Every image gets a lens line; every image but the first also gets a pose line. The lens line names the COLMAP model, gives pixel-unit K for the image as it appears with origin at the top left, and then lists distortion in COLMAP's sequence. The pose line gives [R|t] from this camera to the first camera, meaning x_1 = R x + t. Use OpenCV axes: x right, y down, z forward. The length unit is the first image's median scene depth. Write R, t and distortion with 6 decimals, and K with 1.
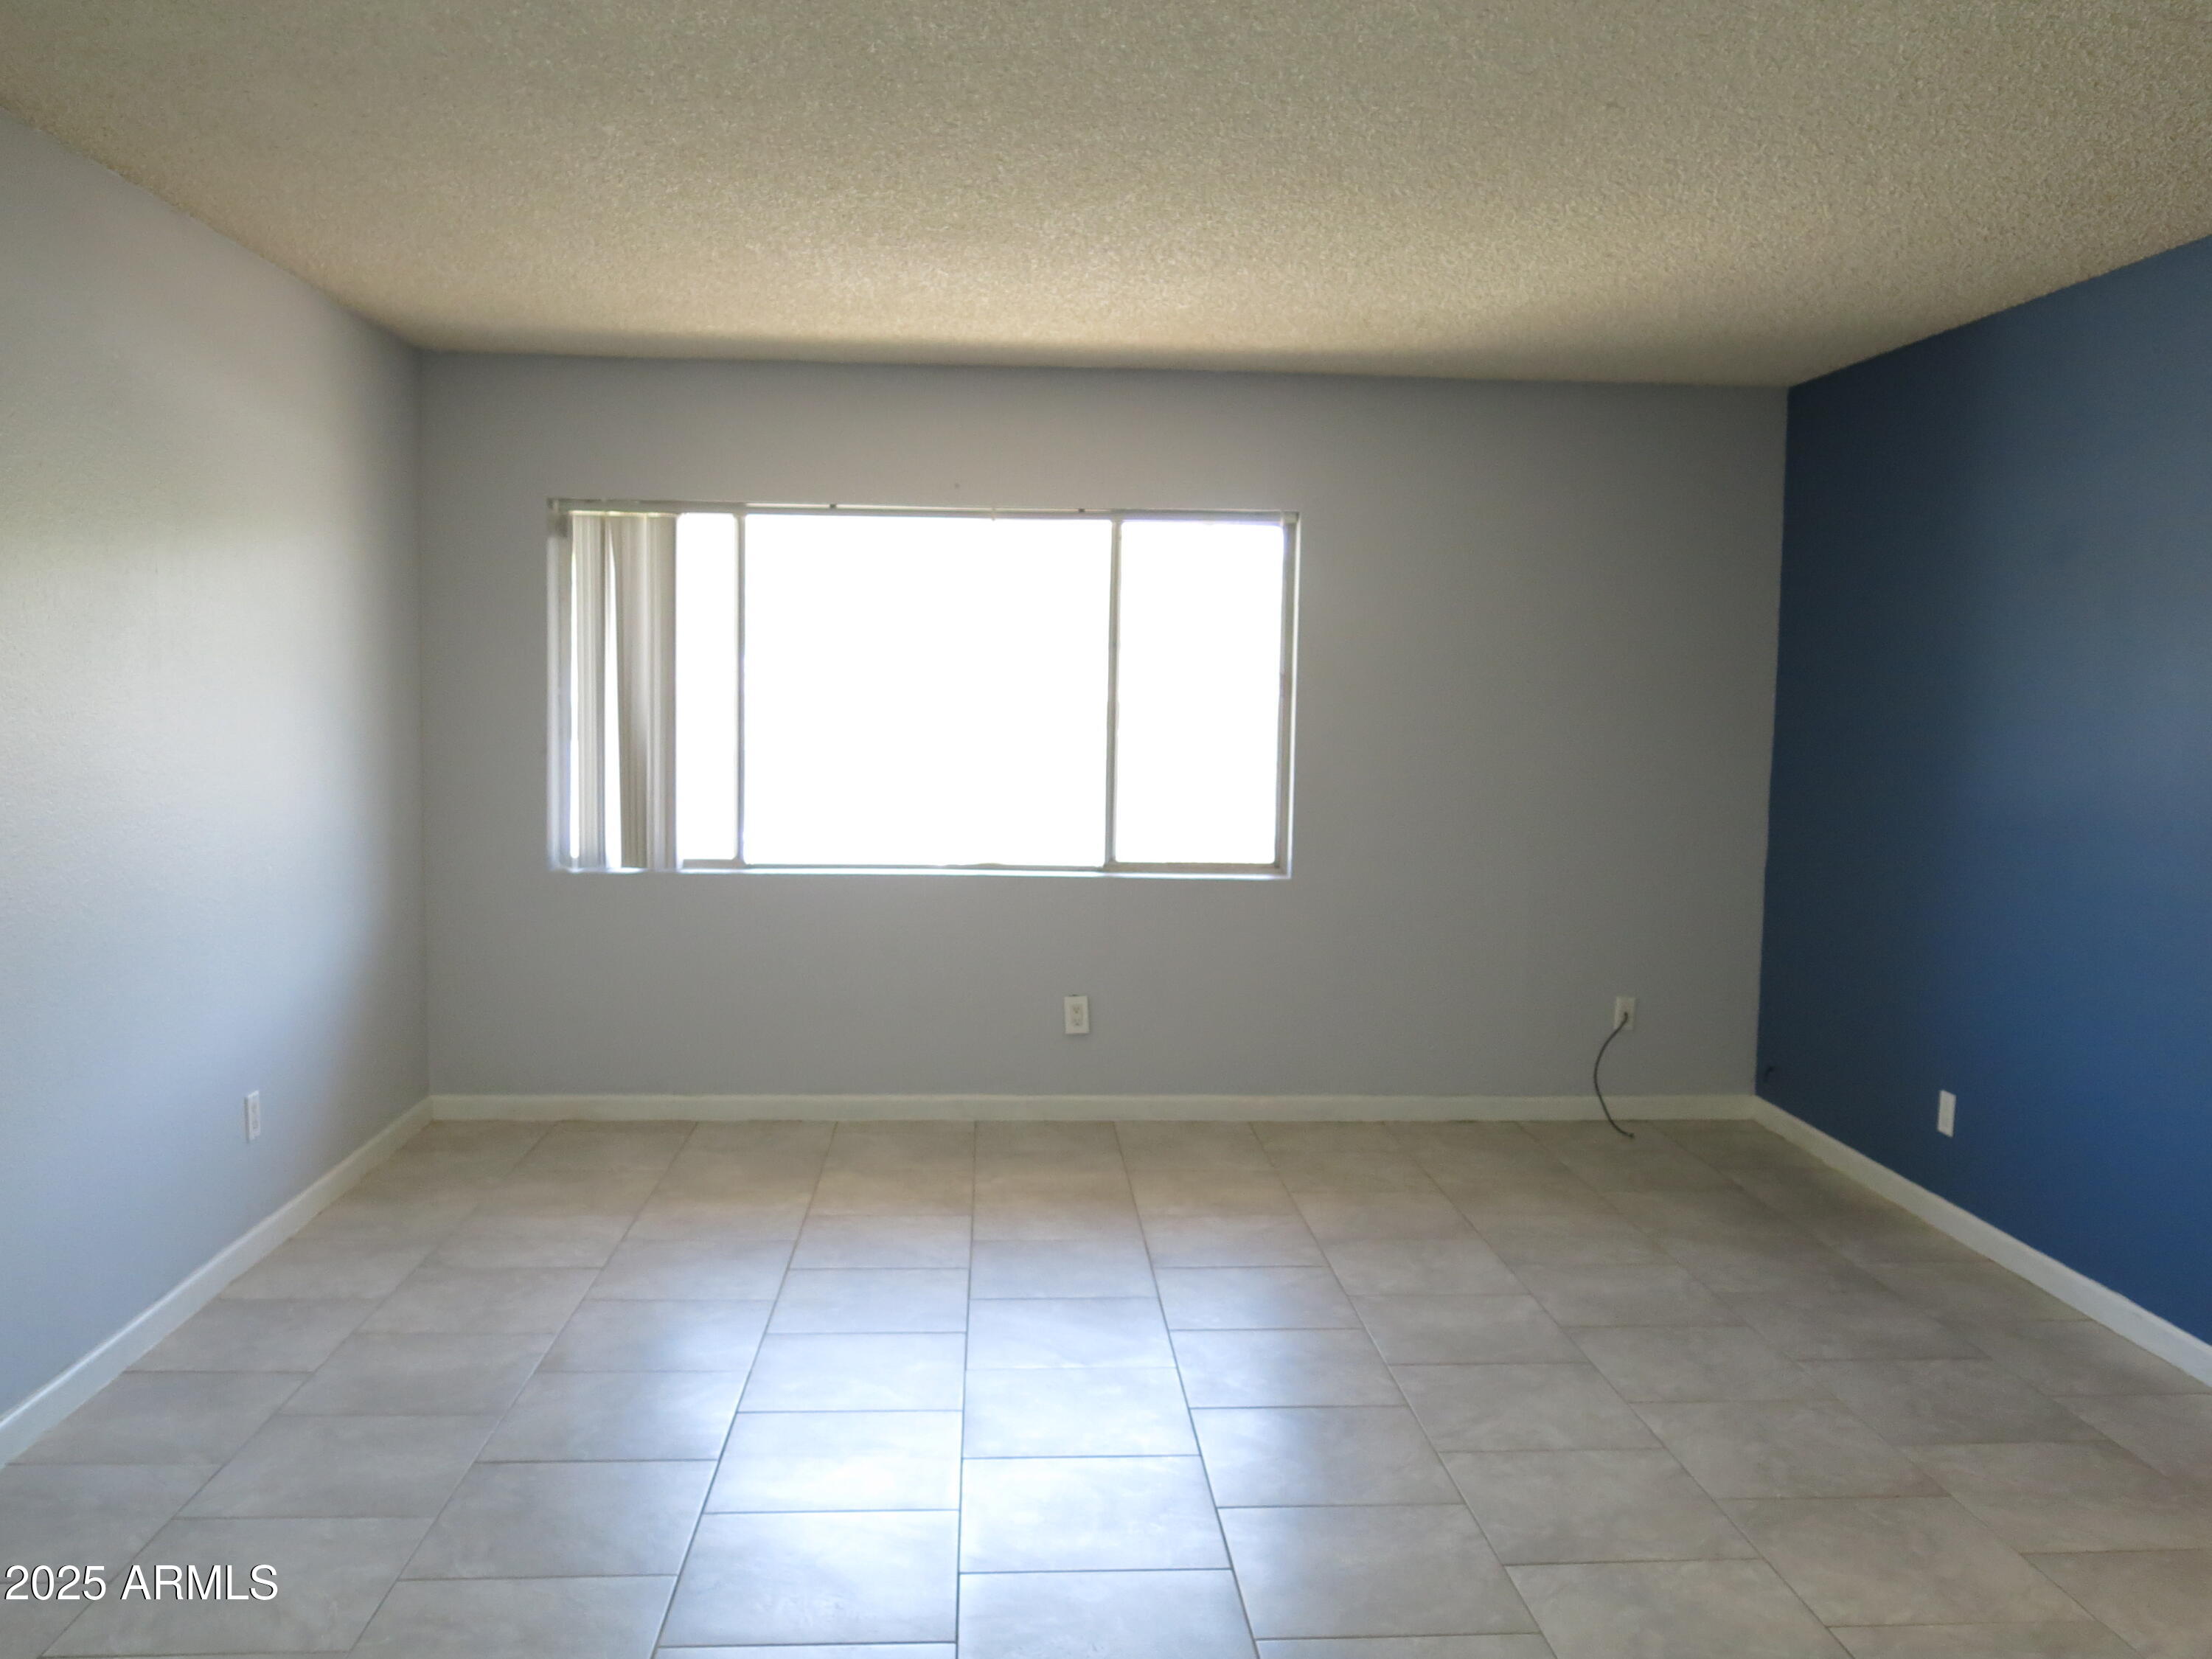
lens RADIAL K [[1841.0, 0, 1105.8], [0, 1841.0, 823.3], [0, 0, 1]] dist [-0.016977, -0.001874]
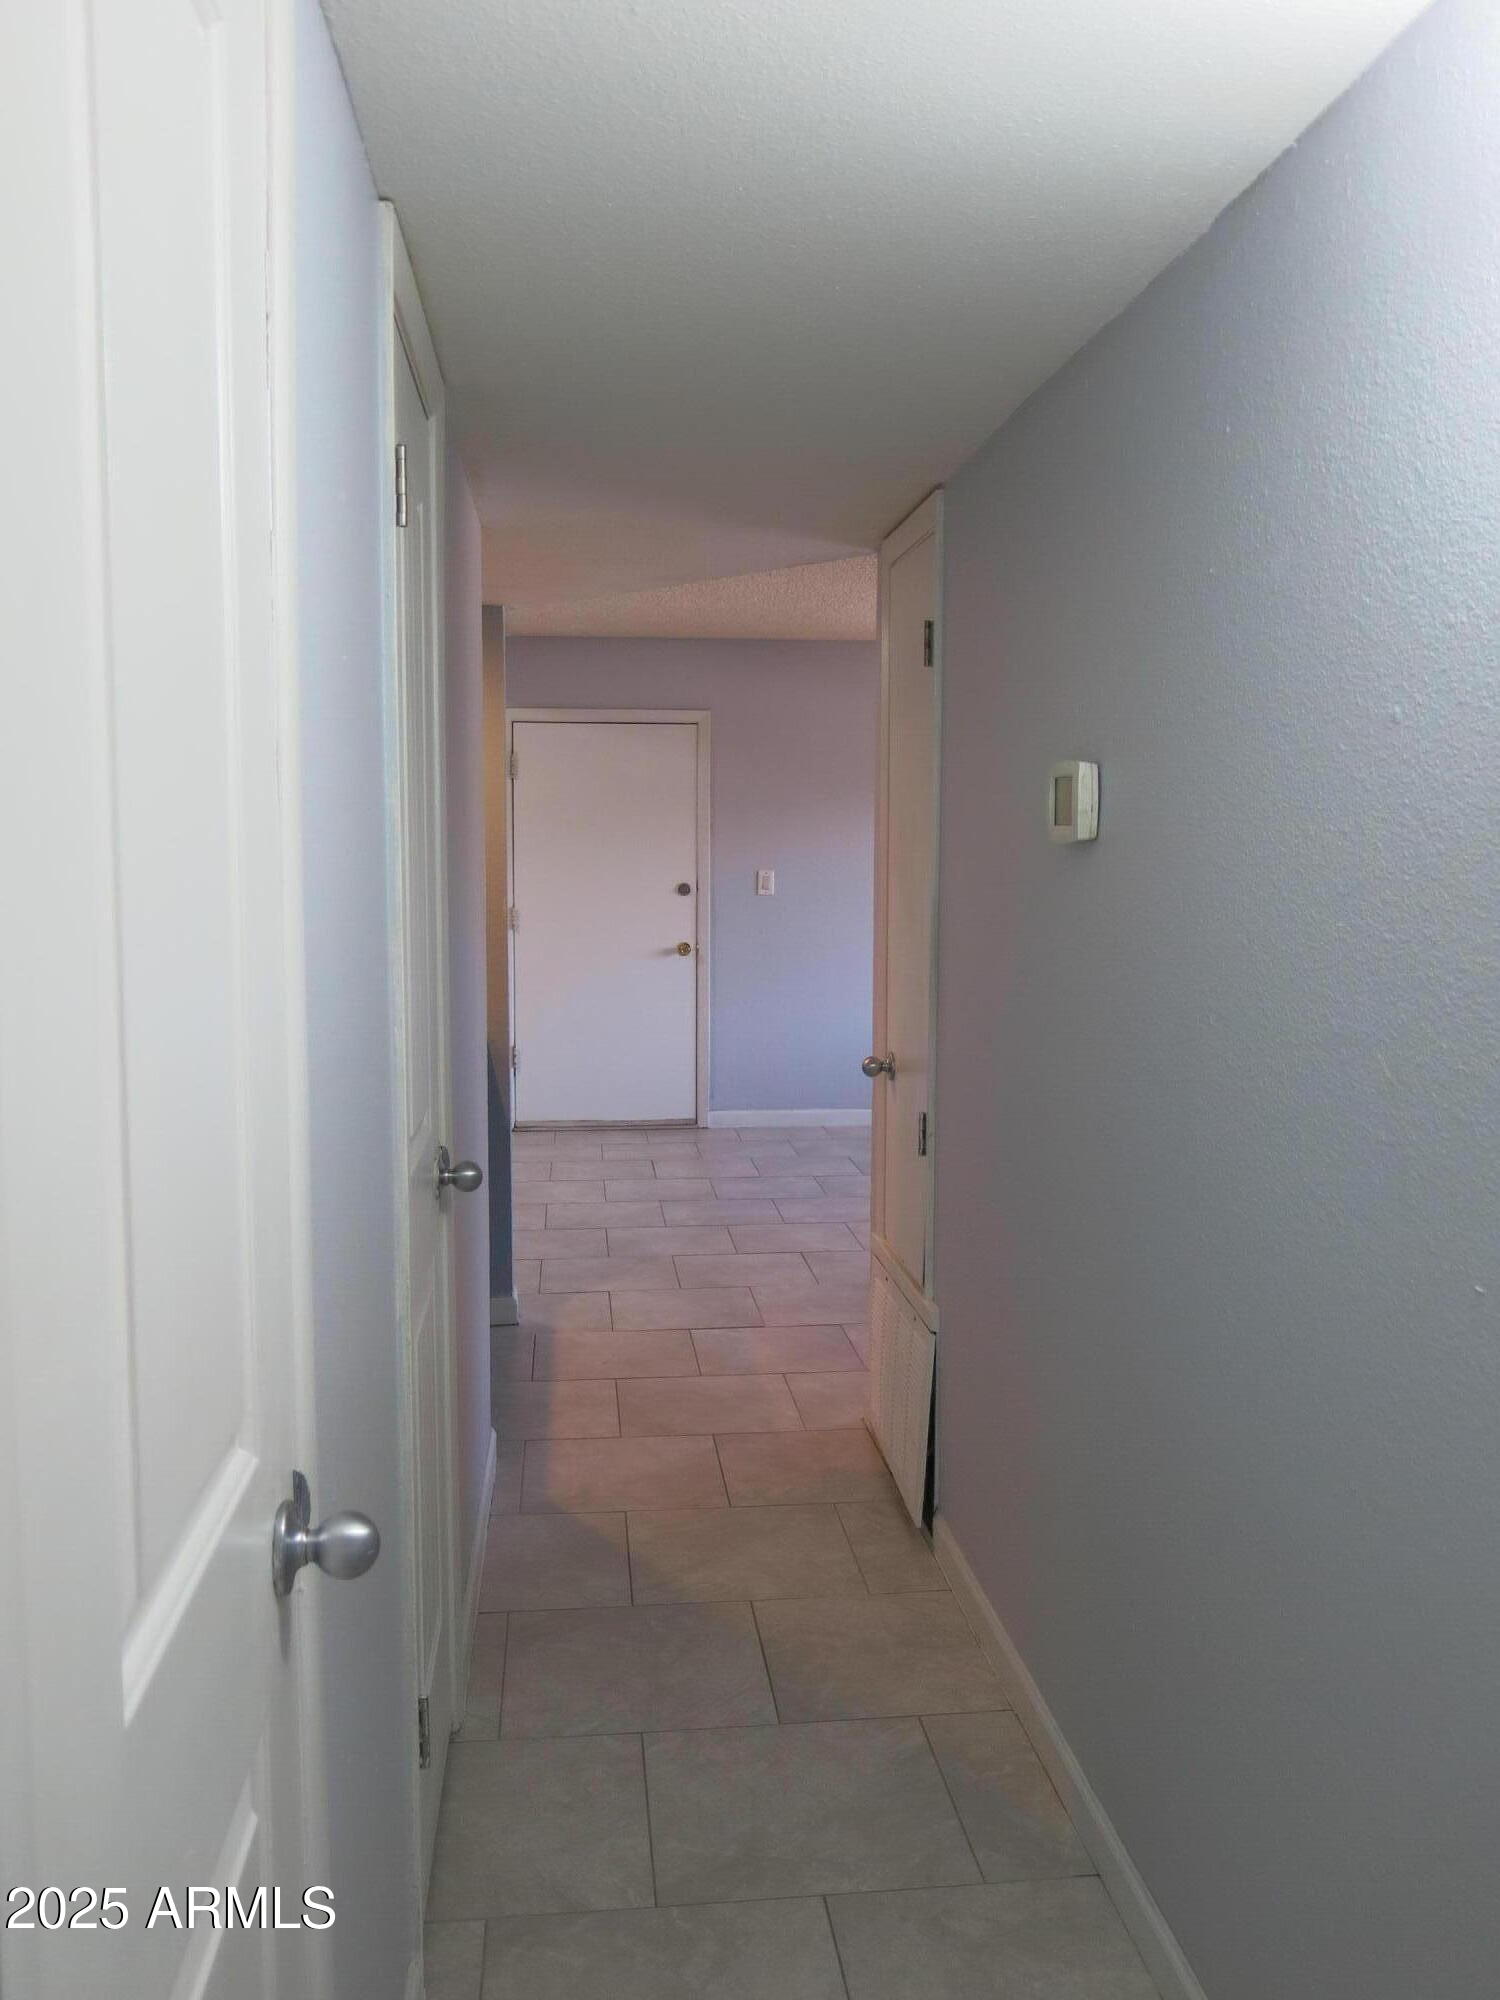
lens RADIAL K [[1664.6, 0, 746.1], [0, 1664.6, 998.5], [0, 0, 1]] dist [-0.016977, -0.001874]
pose [[0.037171, 0.072993, -0.996639, 1.180087], [-0.074162, 0.994780, 0.070091, -0.008769], [0.996553, 0.071307, 0.042390, 0.470043]]
